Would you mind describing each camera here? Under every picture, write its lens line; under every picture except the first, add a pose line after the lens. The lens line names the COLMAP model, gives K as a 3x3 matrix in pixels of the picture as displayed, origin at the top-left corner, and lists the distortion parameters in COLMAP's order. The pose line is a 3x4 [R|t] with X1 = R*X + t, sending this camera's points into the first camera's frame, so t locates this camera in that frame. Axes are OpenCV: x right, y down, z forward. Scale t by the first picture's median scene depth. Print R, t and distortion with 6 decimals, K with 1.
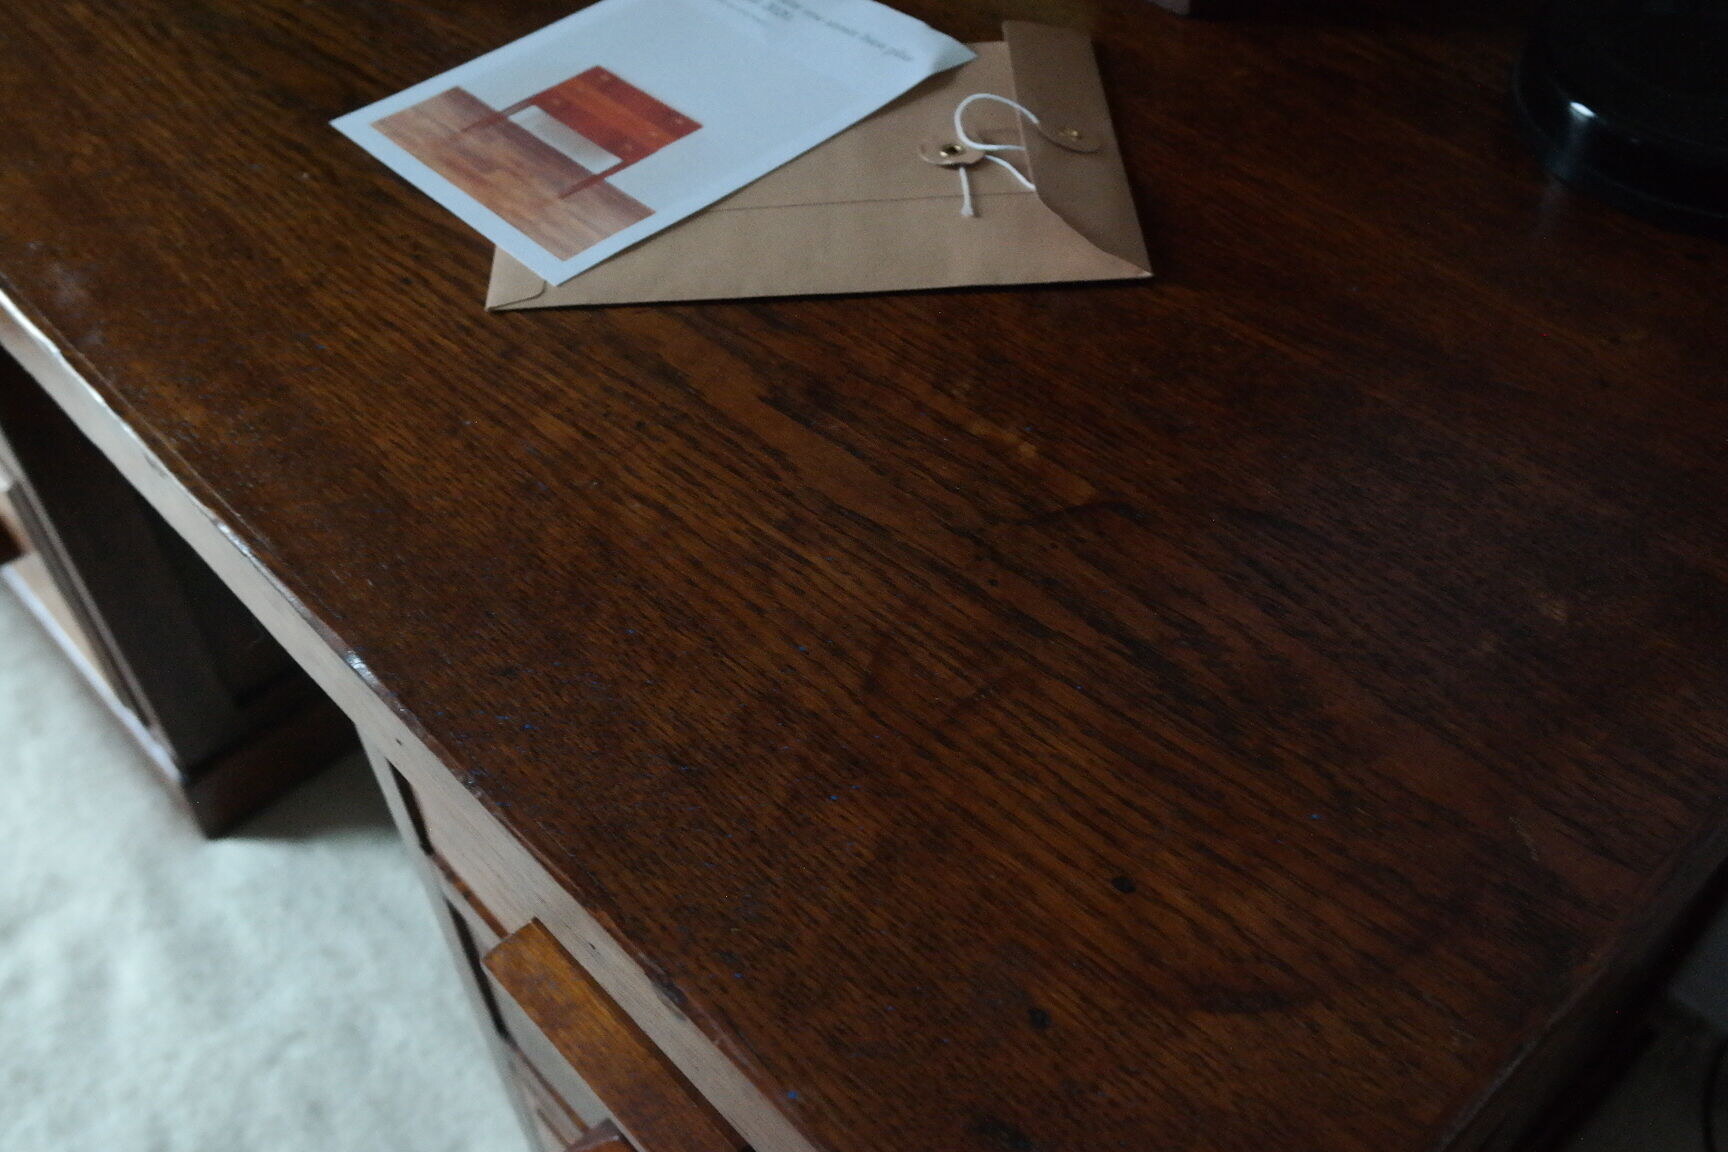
lens RADIAL K [[1678.3, 0, 873.9], [0, 1678.3, 565.3], [0, 0, 1]] dist [-0.017334, 0.000000]
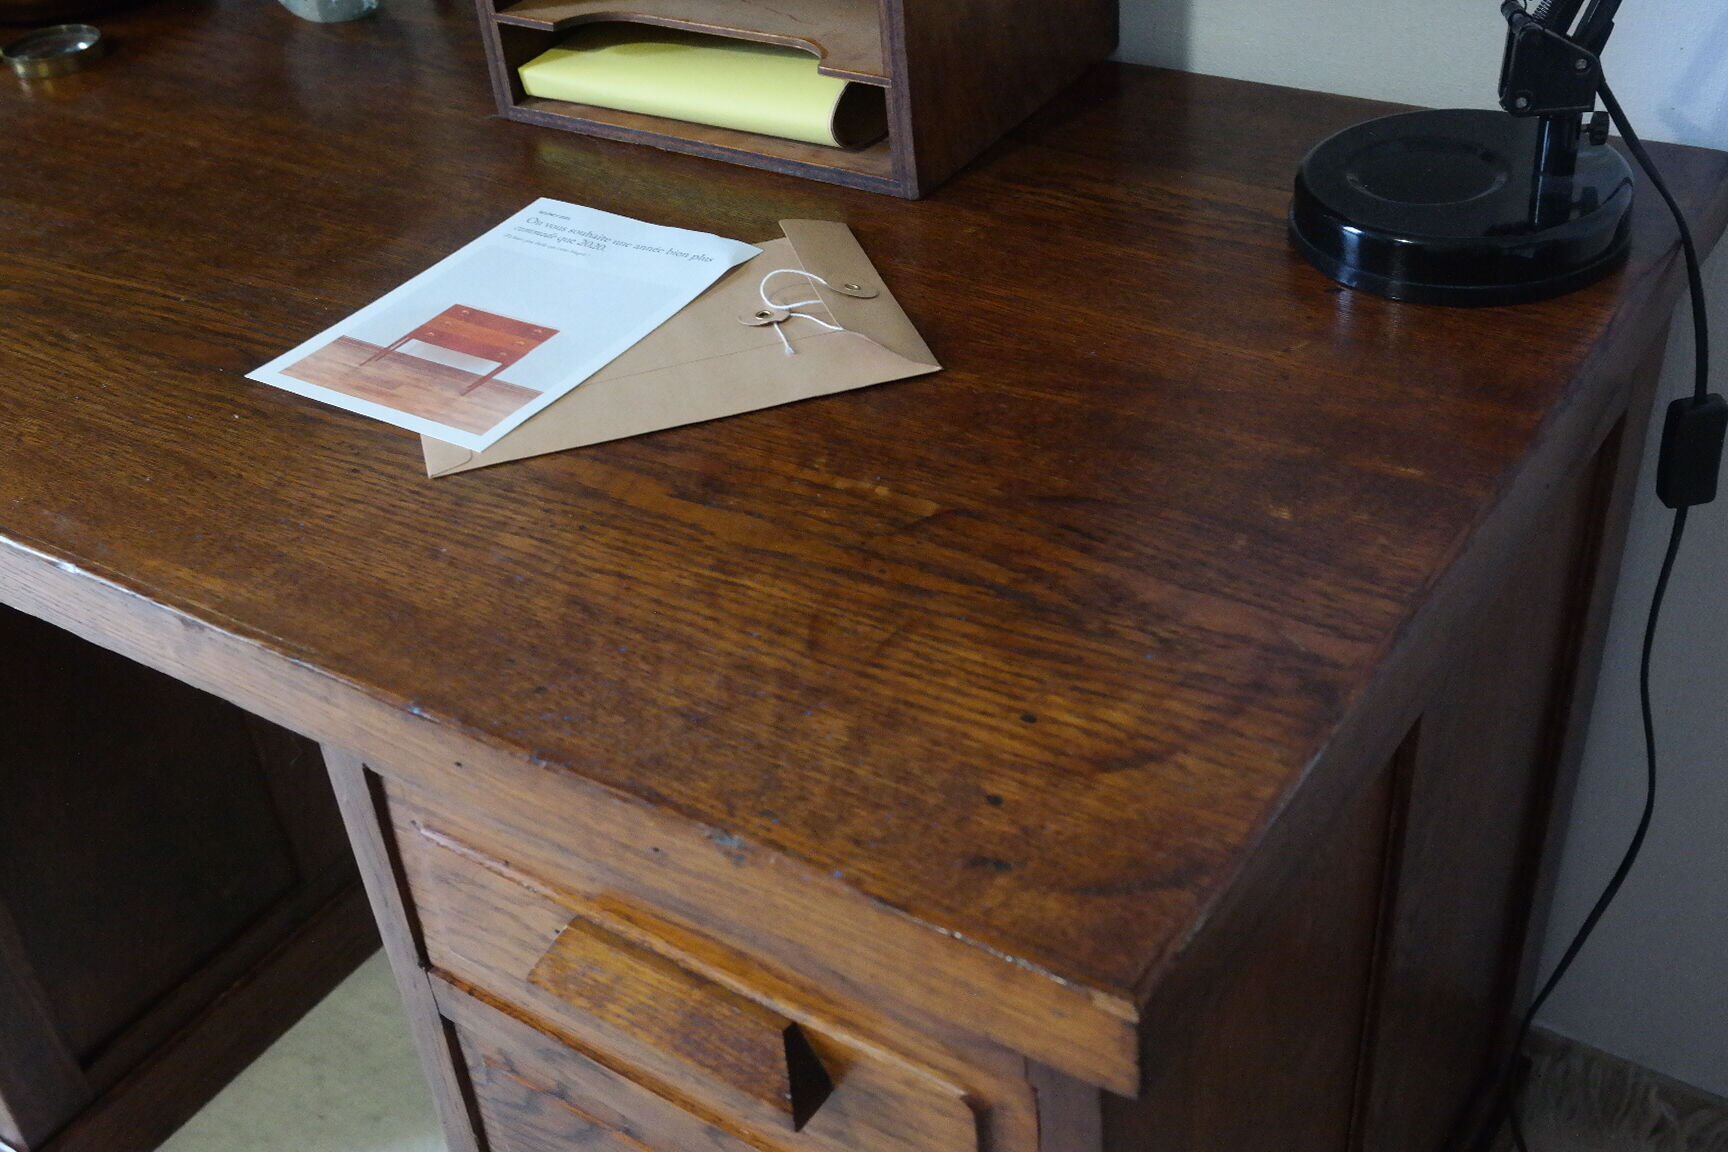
lens RADIAL K [[1920.1, 0, 856.7], [0, 1920.1, 583.8], [0, 0, 1]] dist [0.001414, 0.000000]
pose [[0.972960, -0.170930, 0.155343, -0.172373], [0.198805, 0.962128, -0.186508, 0.275519], [-0.117580, 0.212348, 0.970094, -0.437852]]
